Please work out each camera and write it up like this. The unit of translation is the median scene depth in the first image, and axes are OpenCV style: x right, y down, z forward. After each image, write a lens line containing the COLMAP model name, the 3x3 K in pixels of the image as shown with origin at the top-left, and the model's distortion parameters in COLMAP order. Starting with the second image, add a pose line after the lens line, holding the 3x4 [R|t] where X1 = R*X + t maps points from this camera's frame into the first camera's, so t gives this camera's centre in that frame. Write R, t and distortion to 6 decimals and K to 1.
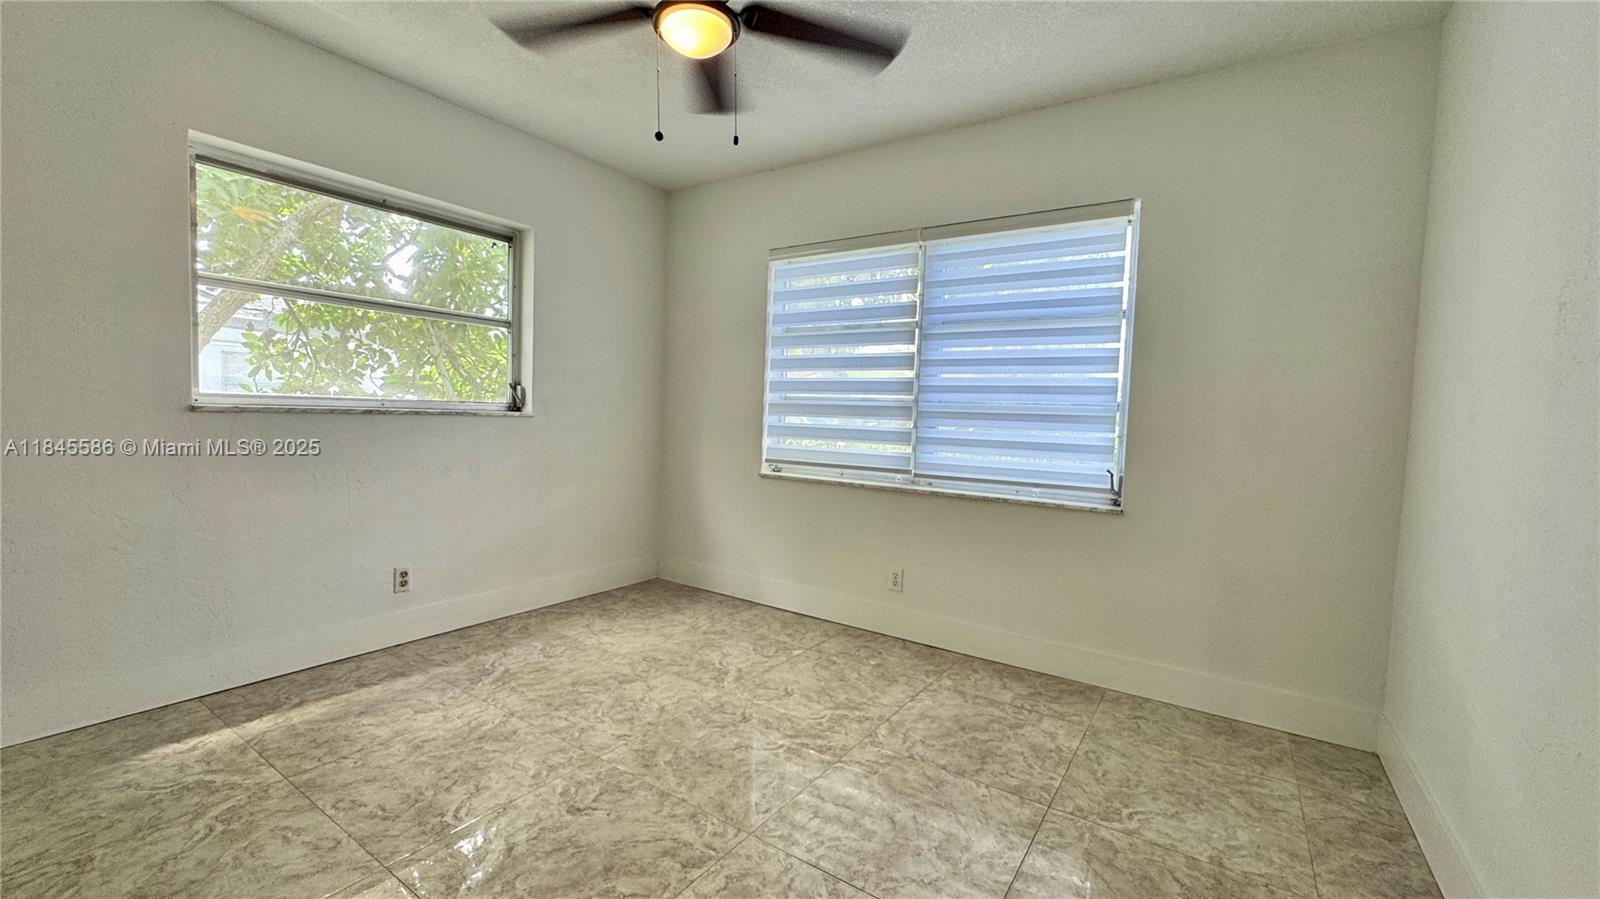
lens RADIAL K [[641.5, 0, 797.3], [0, 641.5, 450.9], [0, 0, 1]] dist [-0.002848, 0.000300]
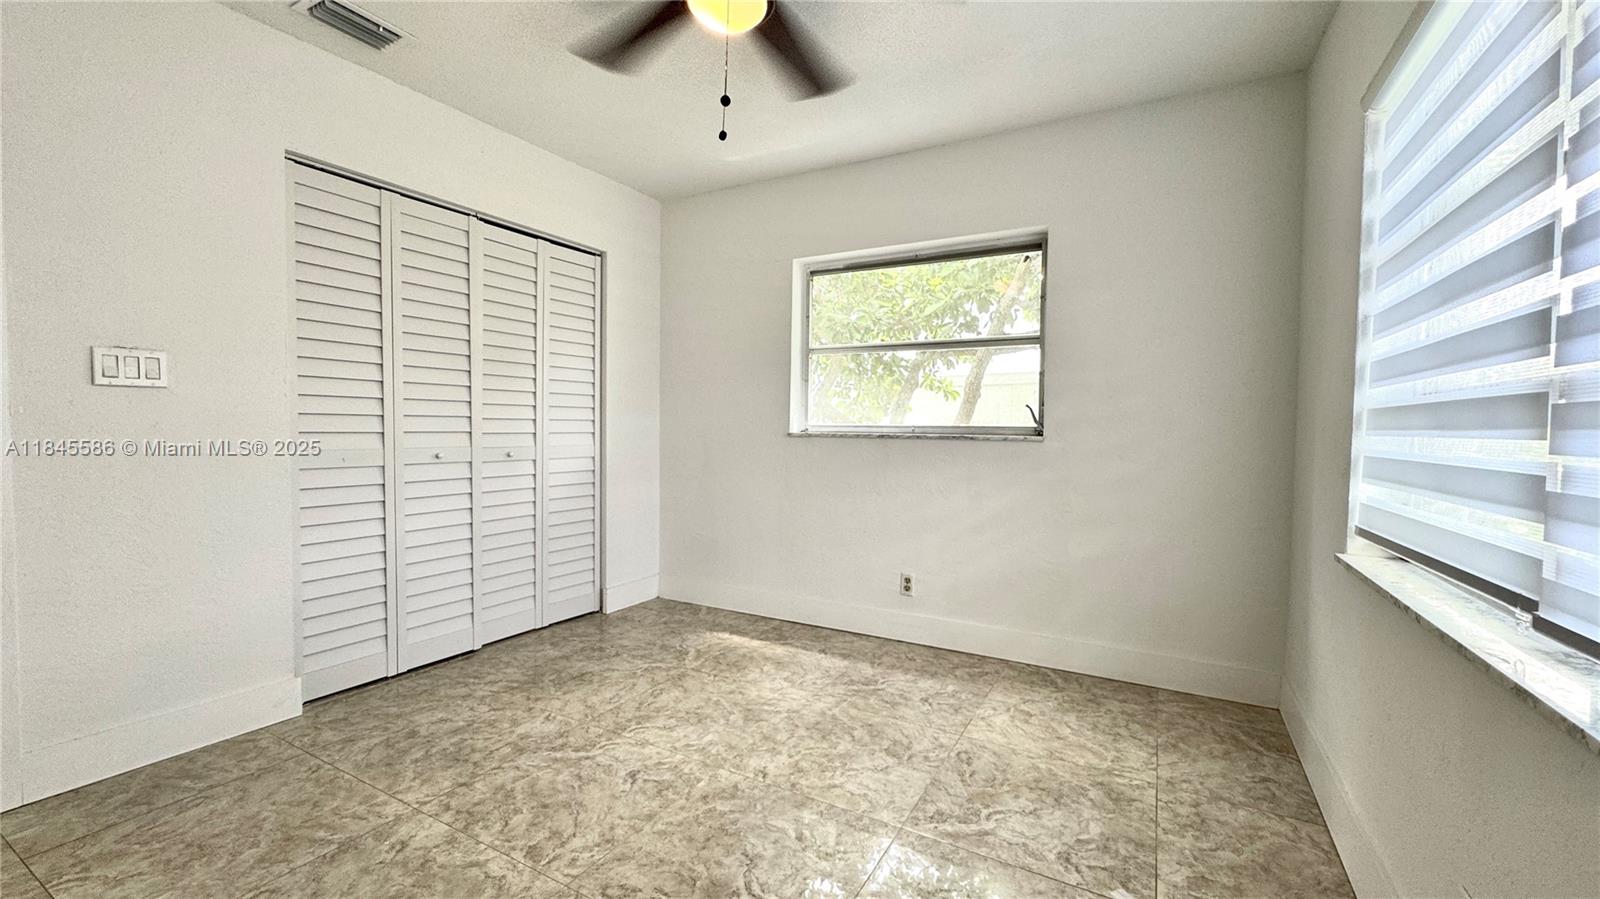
lens RADIAL K [[641.5, 0, 798.3], [0, 641.5, 449.8], [0, 0, 1]] dist [-0.002848, 0.000300]
pose [[0.088759, 0.002548, -0.996050, 0.529366], [-0.067038, 0.997745, -0.003421, -0.021056], [0.993795, 0.067077, 0.088730, 0.747244]]
